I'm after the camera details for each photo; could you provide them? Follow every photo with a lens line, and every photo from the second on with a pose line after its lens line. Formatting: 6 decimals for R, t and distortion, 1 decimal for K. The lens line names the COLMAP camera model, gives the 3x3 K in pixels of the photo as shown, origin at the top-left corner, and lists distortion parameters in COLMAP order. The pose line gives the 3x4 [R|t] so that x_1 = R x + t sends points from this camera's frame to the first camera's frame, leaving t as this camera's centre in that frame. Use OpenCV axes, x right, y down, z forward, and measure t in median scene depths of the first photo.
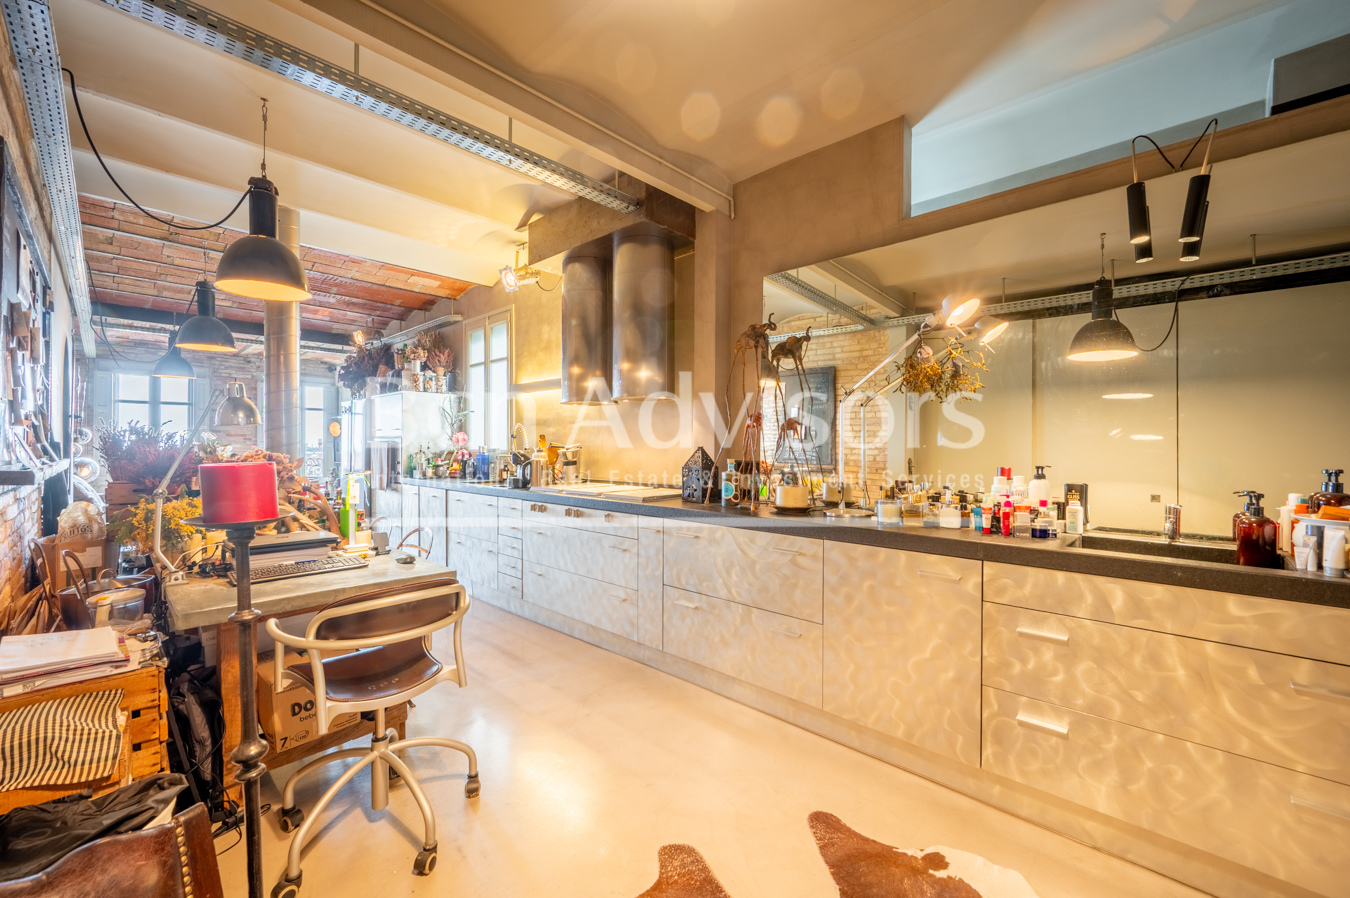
lens RADIAL K [[546.5, 0, 675.3], [0, 546.5, 451.7], [0, 0, 1]] dist [-0.000153, -0.000087]
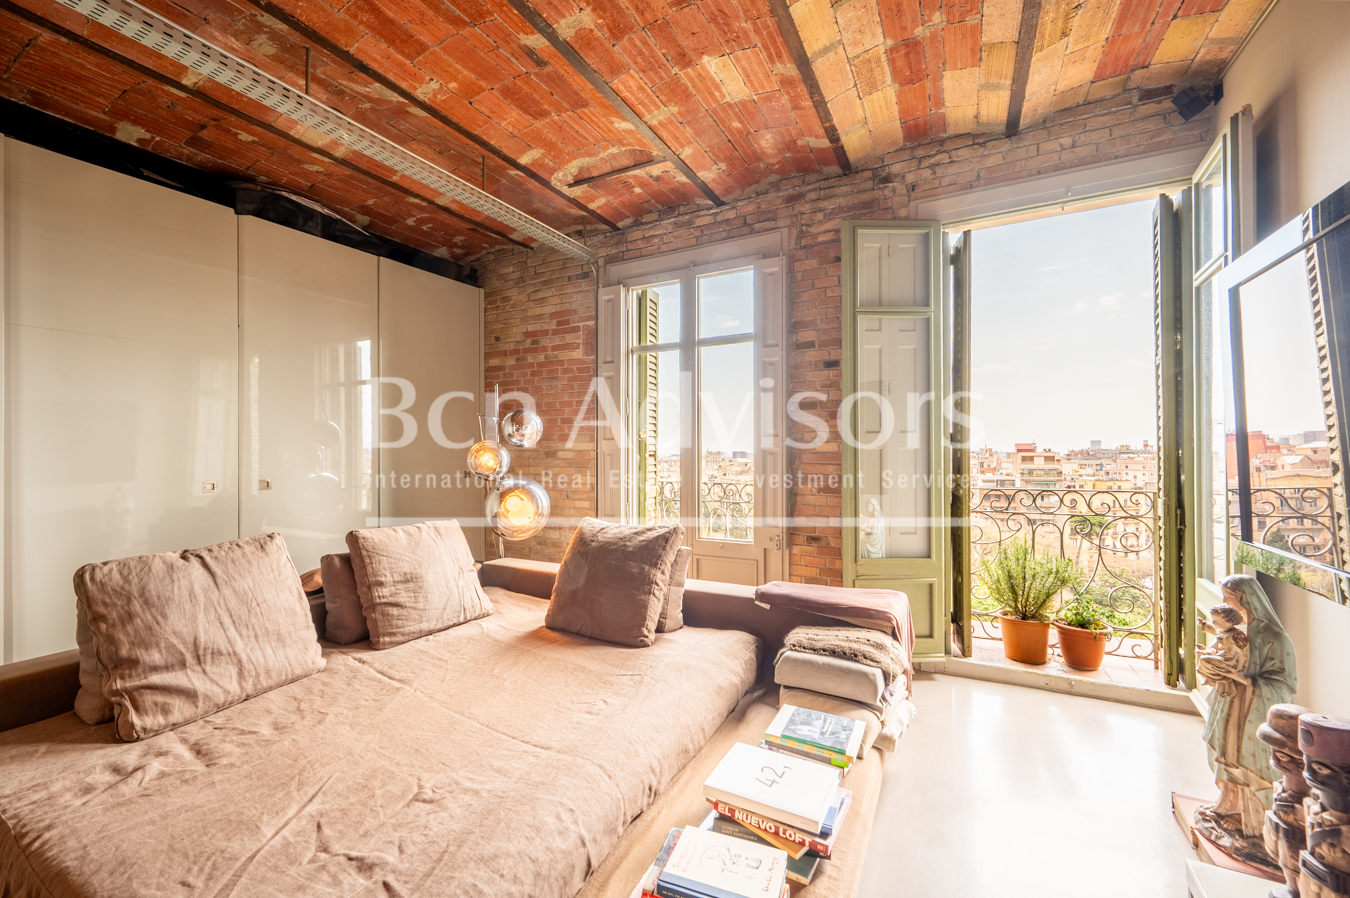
lens RADIAL K [[539.9, 0, 672.9], [0, 539.9, 446.3], [0, 0, 1]] dist [-0.001439, -0.000397]
pose [[0.275384, -0.012582, -0.961252, -1.501164], [-0.002135, 0.999904, -0.013699, -0.021669], [0.961332, 0.005825, 0.275331, 2.307800]]
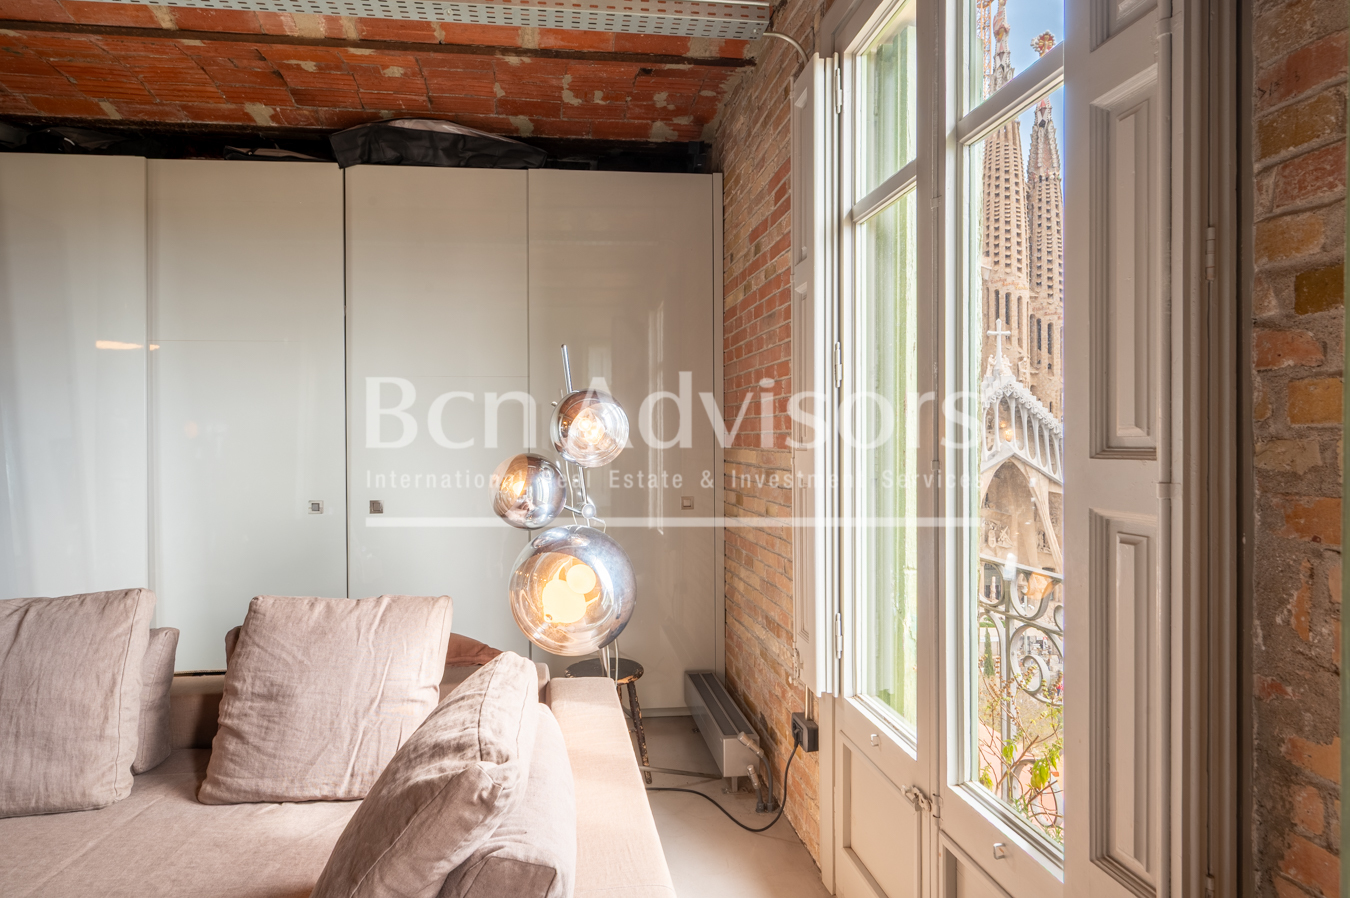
lens RADIAL K [[731.9, 0, 631.0], [0, 731.9, 443.0], [0, 0, 1]] dist [-0.003415, -0.000262]
pose [[-0.635535, -0.000236, -0.772072, -2.041791], [-0.004670, 0.999983, 0.003539, -0.057247], [0.772058, 0.005855, -0.635525, 2.766715]]
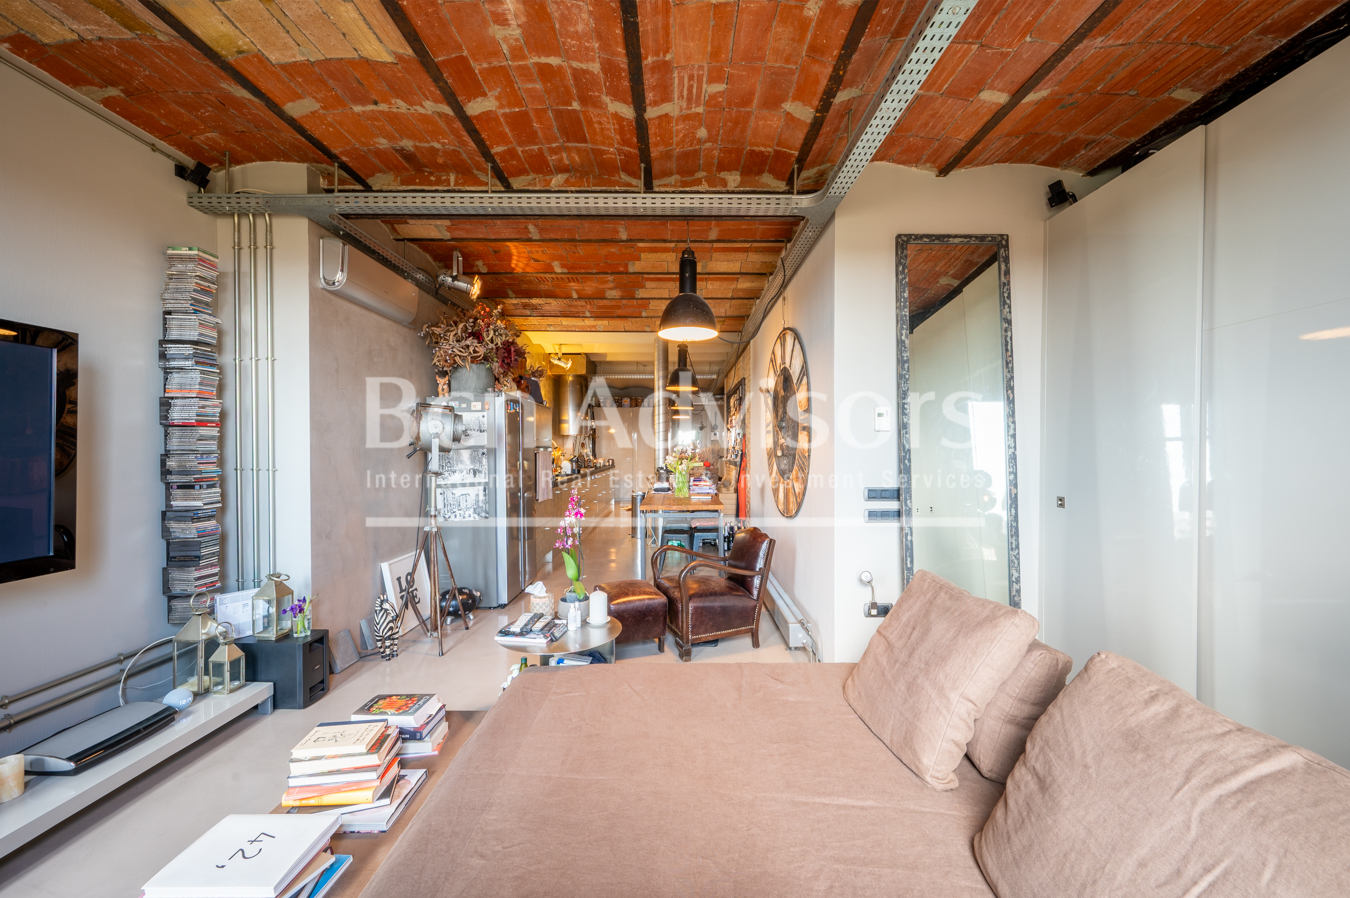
lens RADIAL K [[528.9, 0, 674.2], [0, 528.9, 454.1], [0, 0, 1]] dist [-0.001102, -0.000021]
pose [[-0.695717, -0.012228, 0.718212, -2.387756], [0.004261, 0.999767, 0.021149, -0.057751], [-0.718304, 0.017774, -0.695503, 2.544731]]
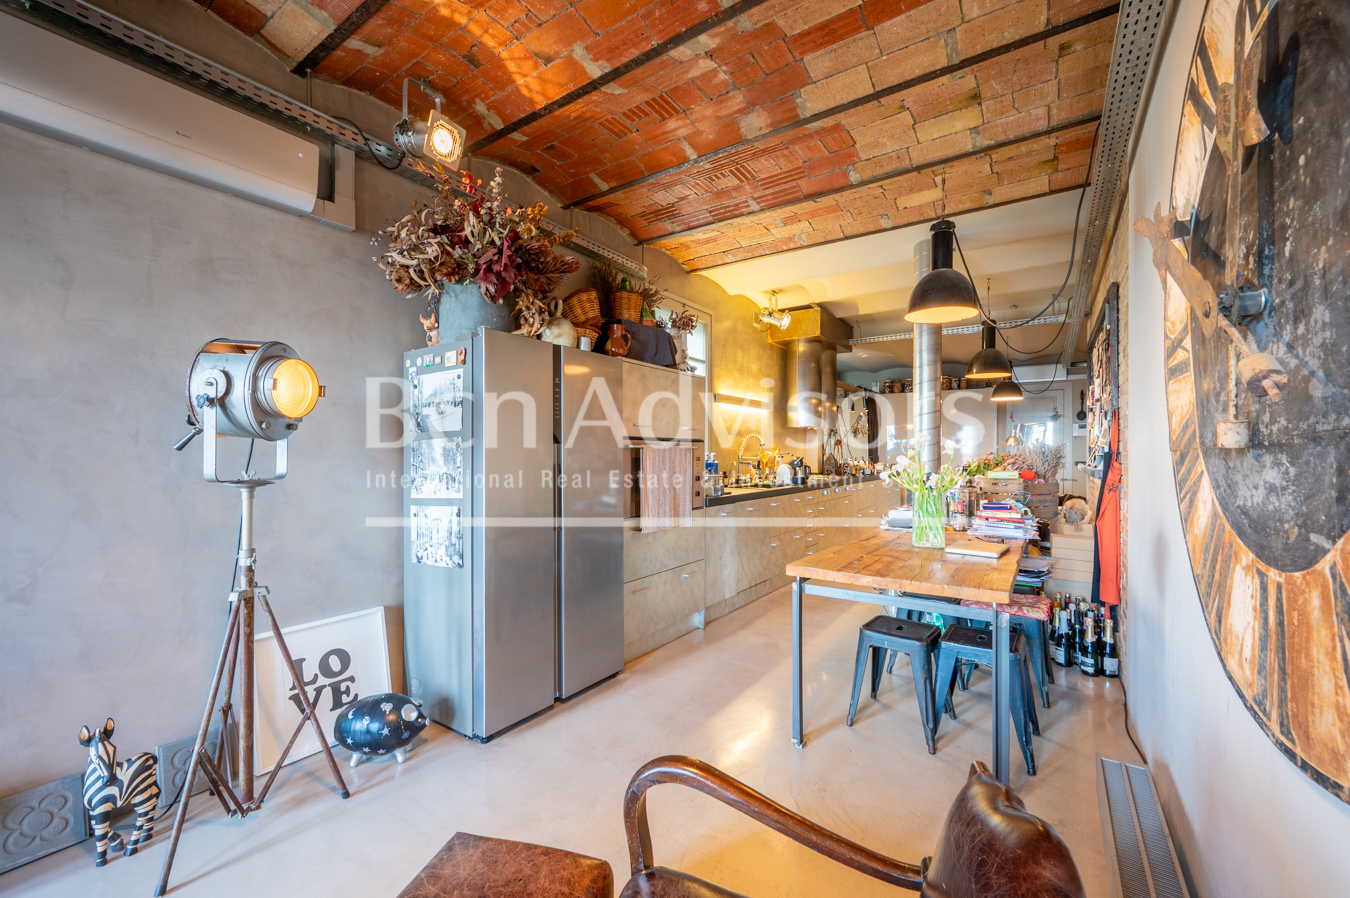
lens RADIAL K [[536.0, 0, 676.0], [0, 536.0, 453.5], [0, 0, 1]] dist [0.001719, 0.000198]
pose [[-0.168008, -0.006534, 0.985764, -1.892452], [0.006299, 0.999951, 0.007701, -0.027798], [-0.985765, 0.007503, -0.167959, 1.833725]]
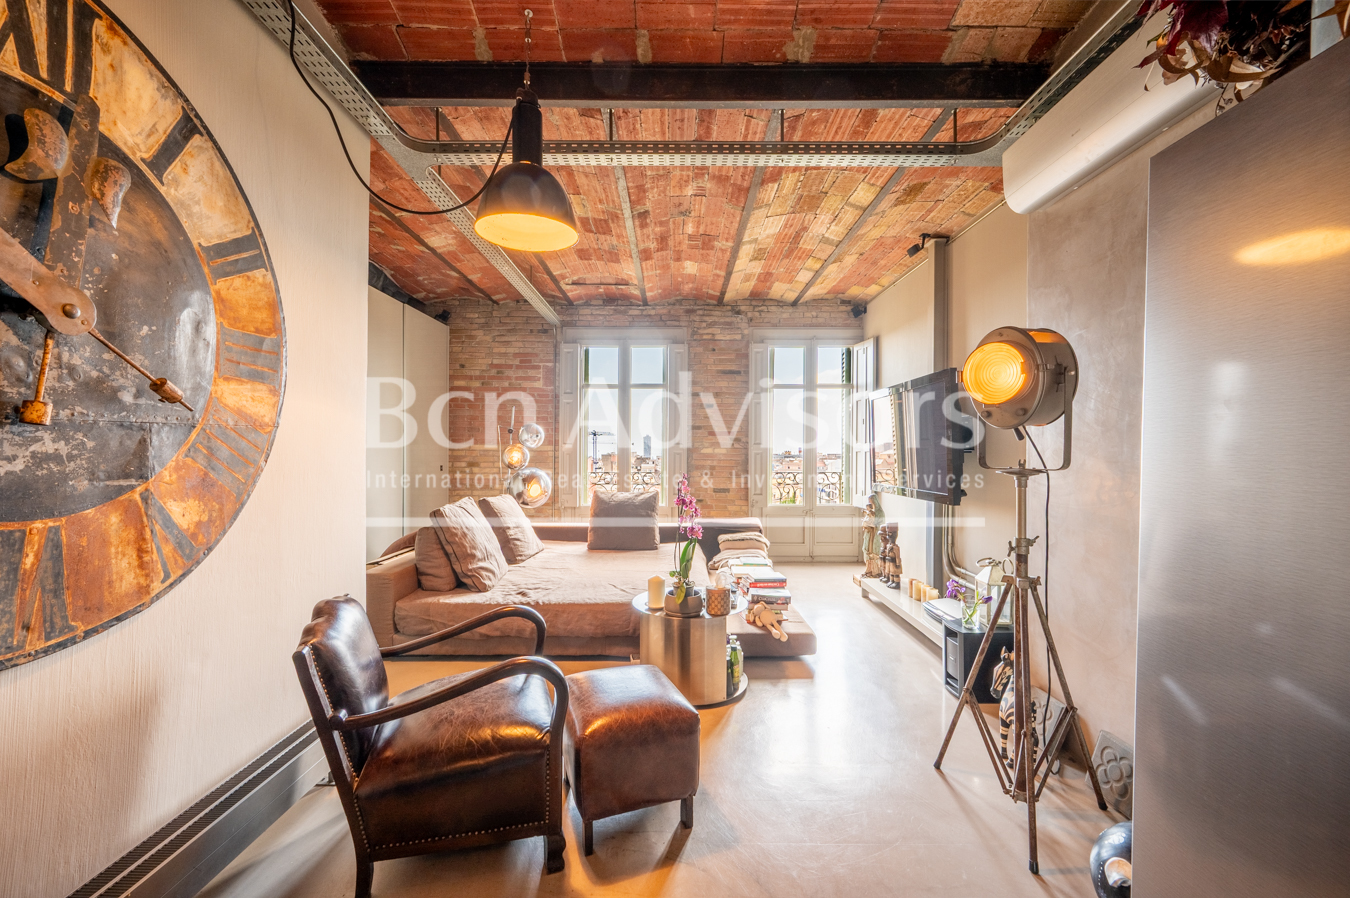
lens RADIAL K [[535.1, 0, 672.6], [0, 535.1, 453.9], [0, 0, 1]] dist [-0.000246, -0.000029]
pose [[0.694166, 0.000493, -0.719815, -1.169255], [-0.007794, 0.999946, -0.006831, -0.010275], [0.719773, 0.010353, 0.694133, 1.556529]]
